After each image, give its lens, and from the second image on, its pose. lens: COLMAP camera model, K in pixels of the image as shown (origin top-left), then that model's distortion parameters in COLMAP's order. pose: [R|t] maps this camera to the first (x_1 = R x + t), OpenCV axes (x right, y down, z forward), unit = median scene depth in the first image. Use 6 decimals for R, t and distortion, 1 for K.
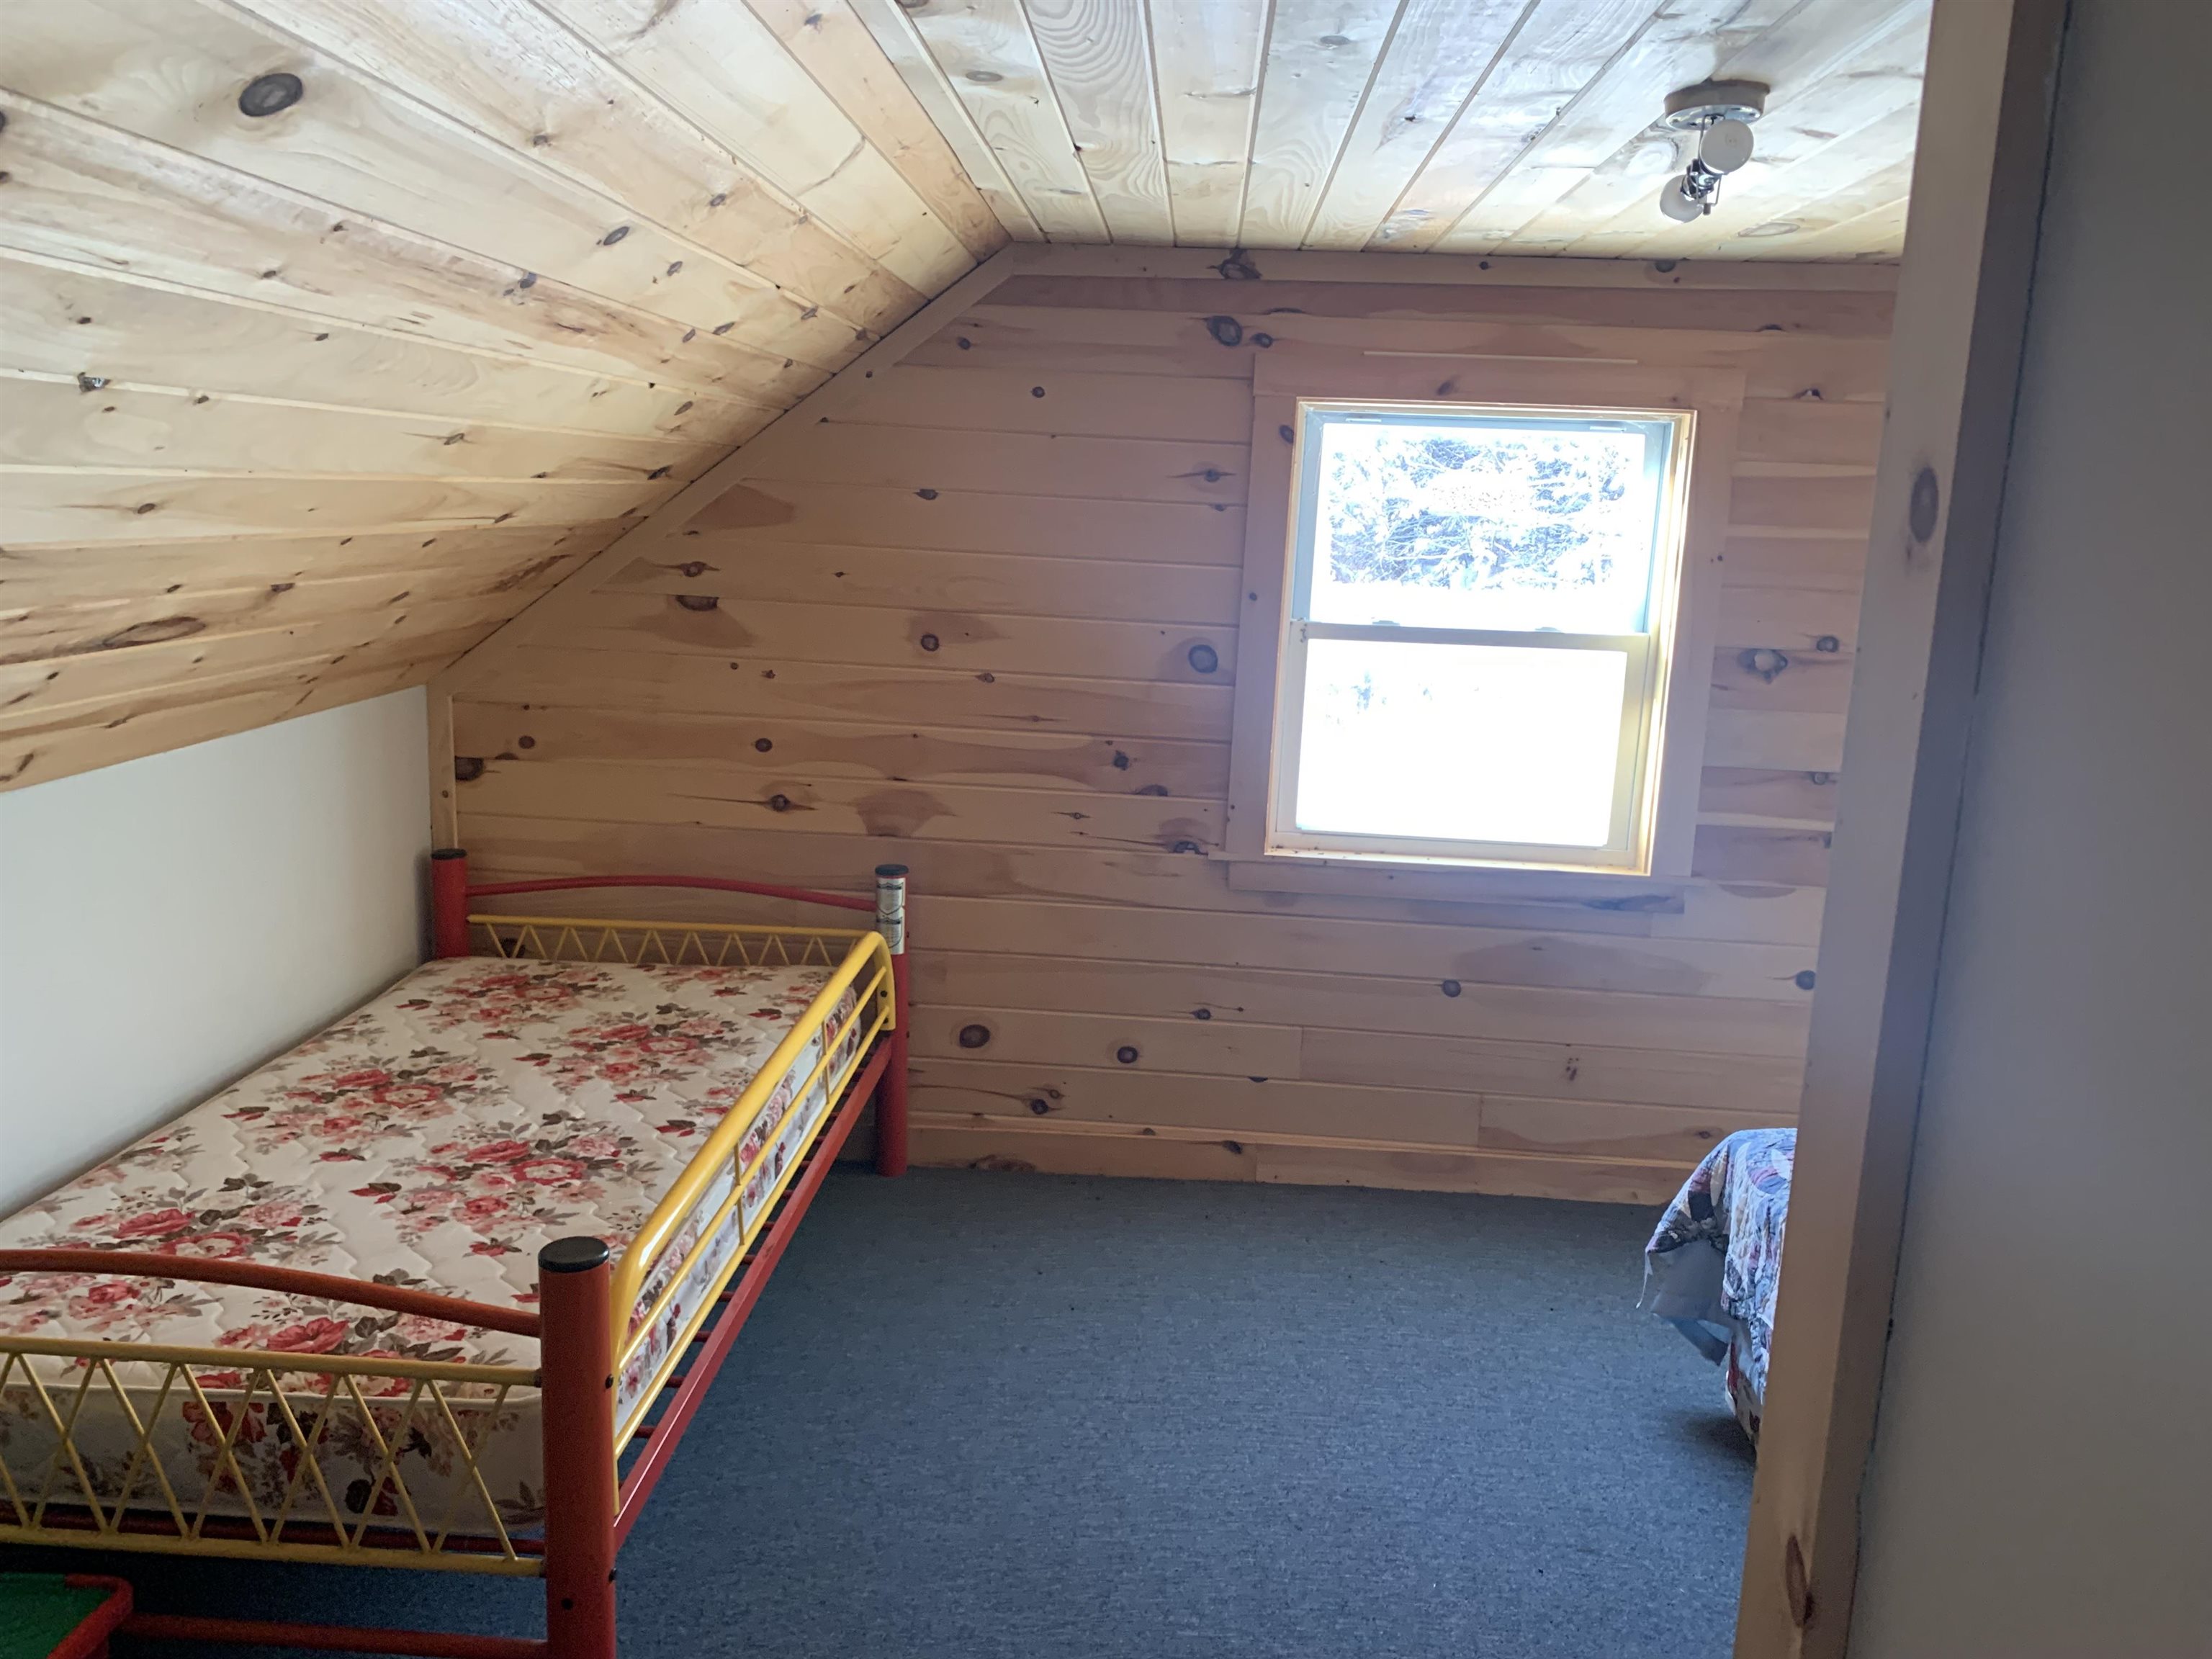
lens RADIAL K [[1664.0, 0, 1093.7], [0, 1664.0, 824.2], [0, 0, 1]] dist [0.067174, -0.008308]
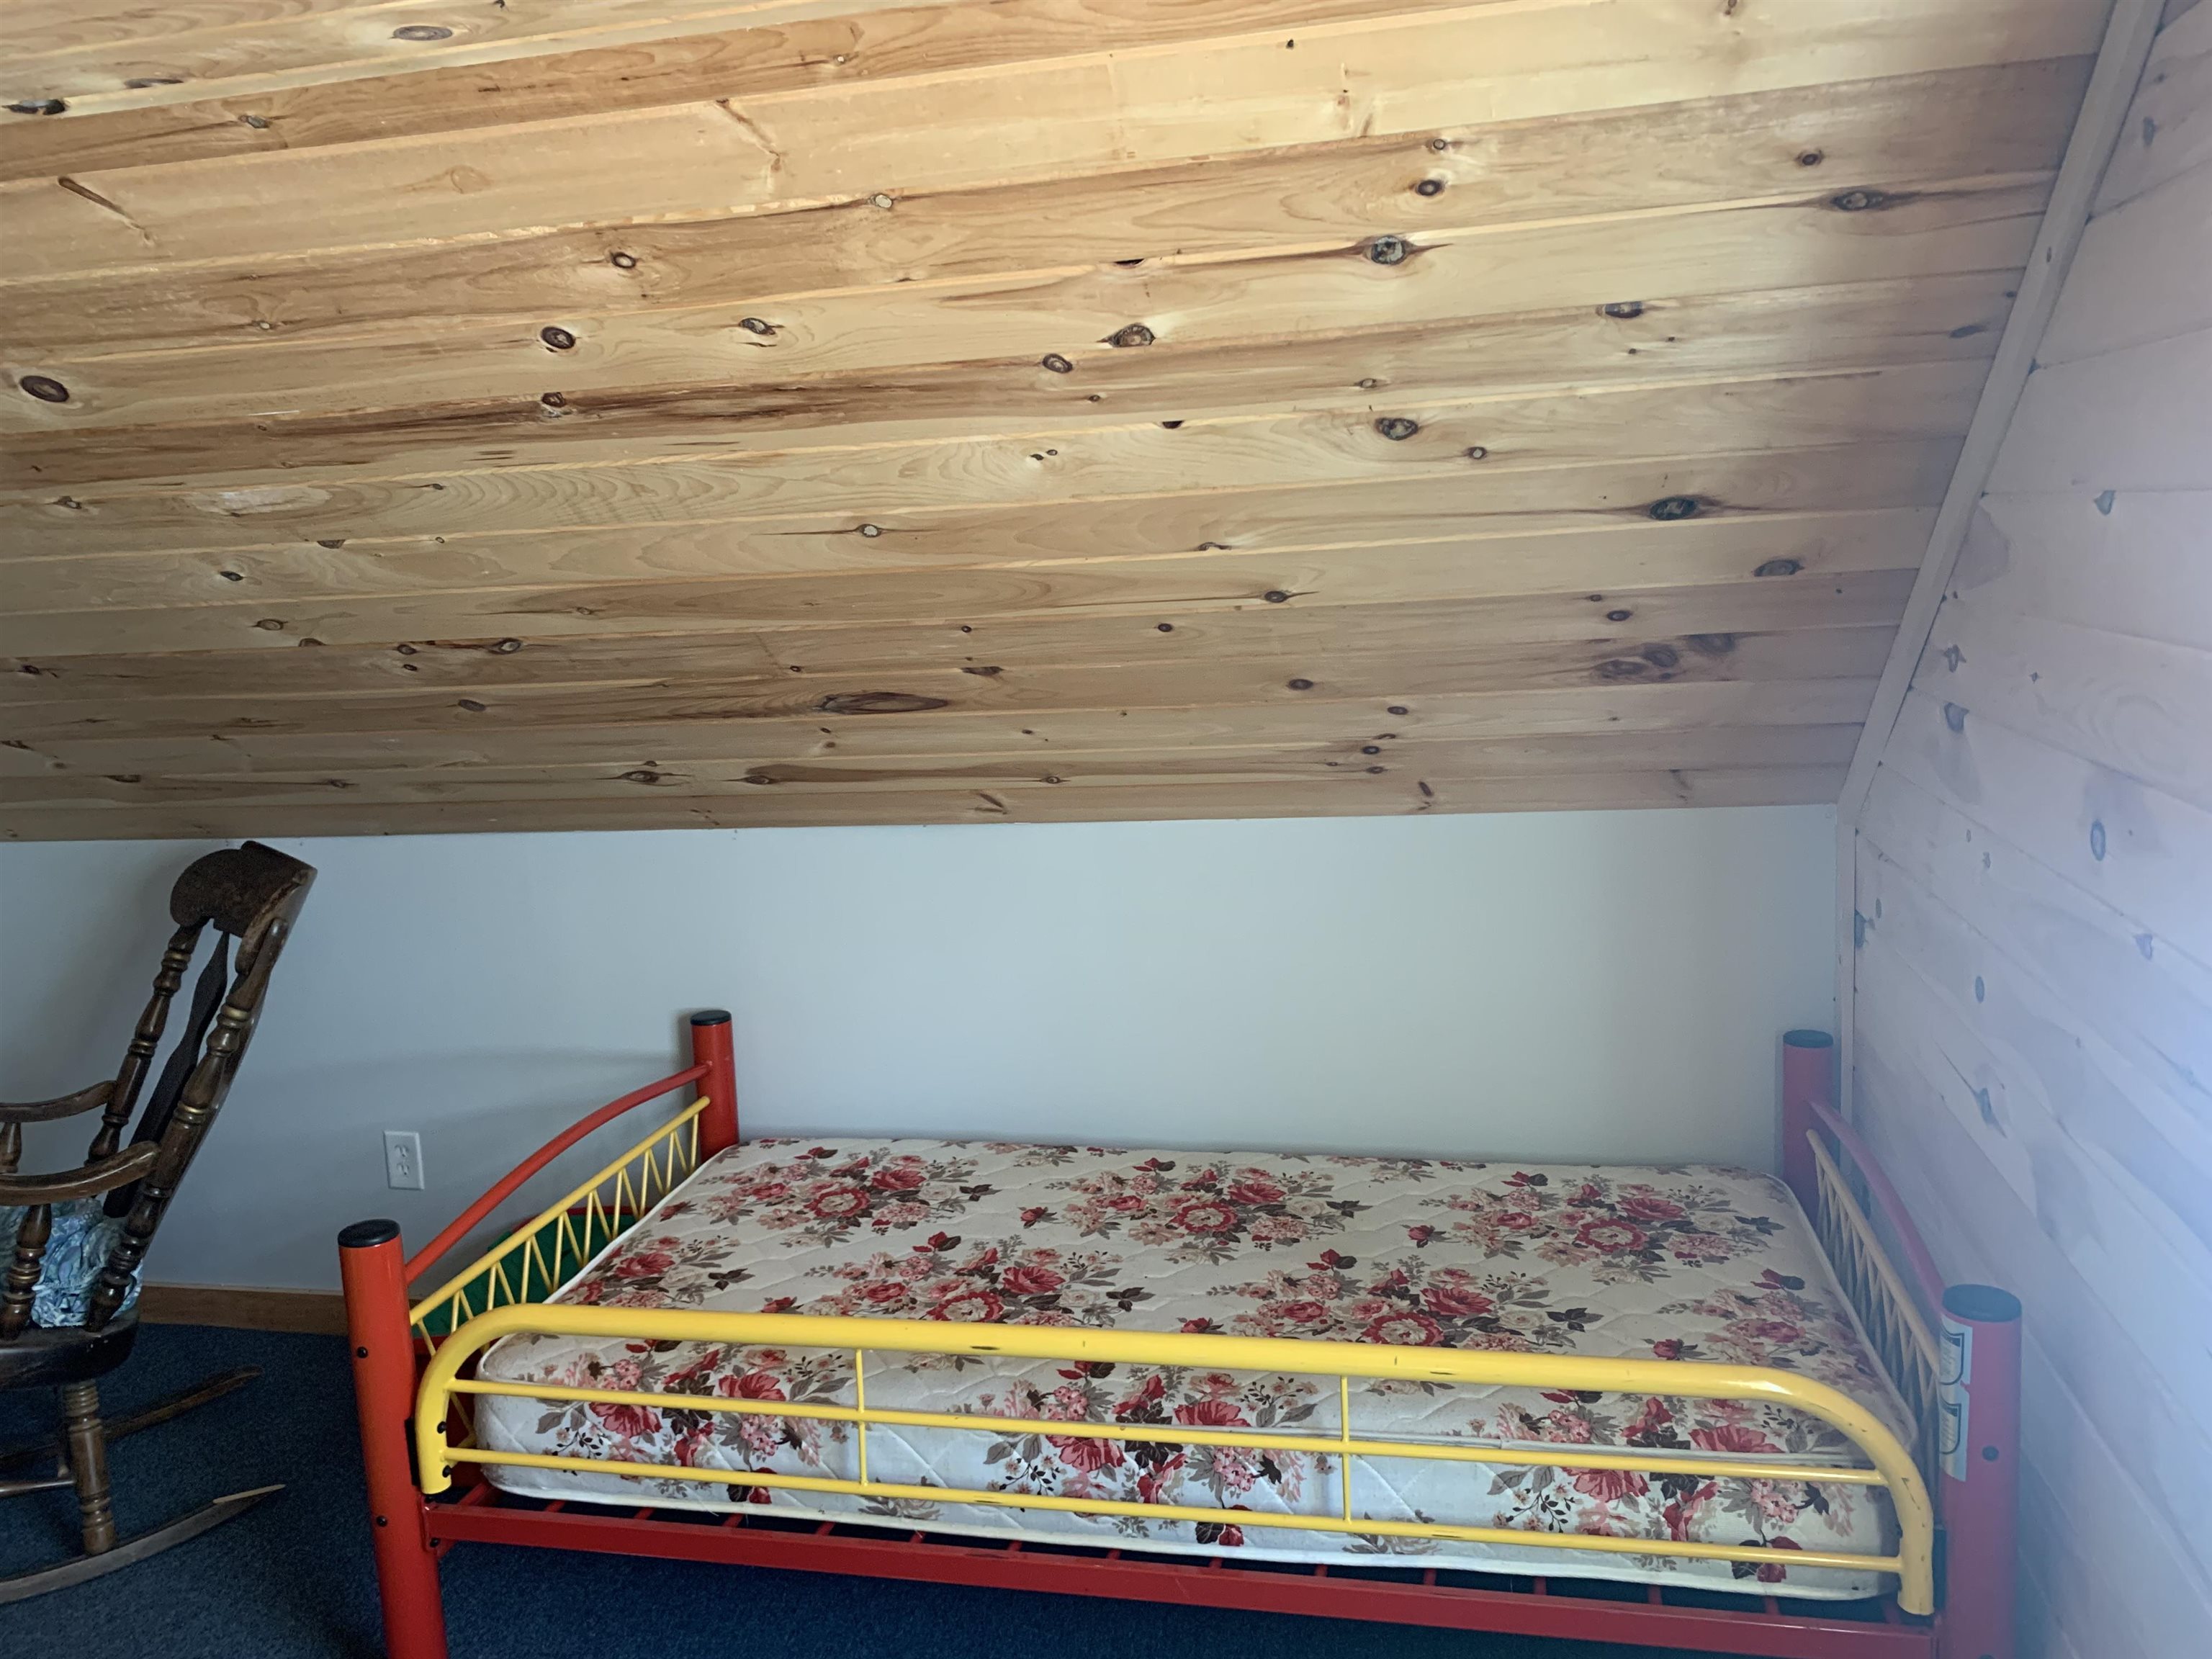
lens RADIAL K [[1664.0, 0, 1093.7], [0, 1664.0, 824.2], [0, 0, 1]] dist [0.067174, -0.008308]
pose [[-0.140810, 0.133136, -0.981044, 0.469382], [-0.151544, 0.976341, 0.154248, -0.181111], [0.978370, 0.170391, -0.117303, 1.016639]]
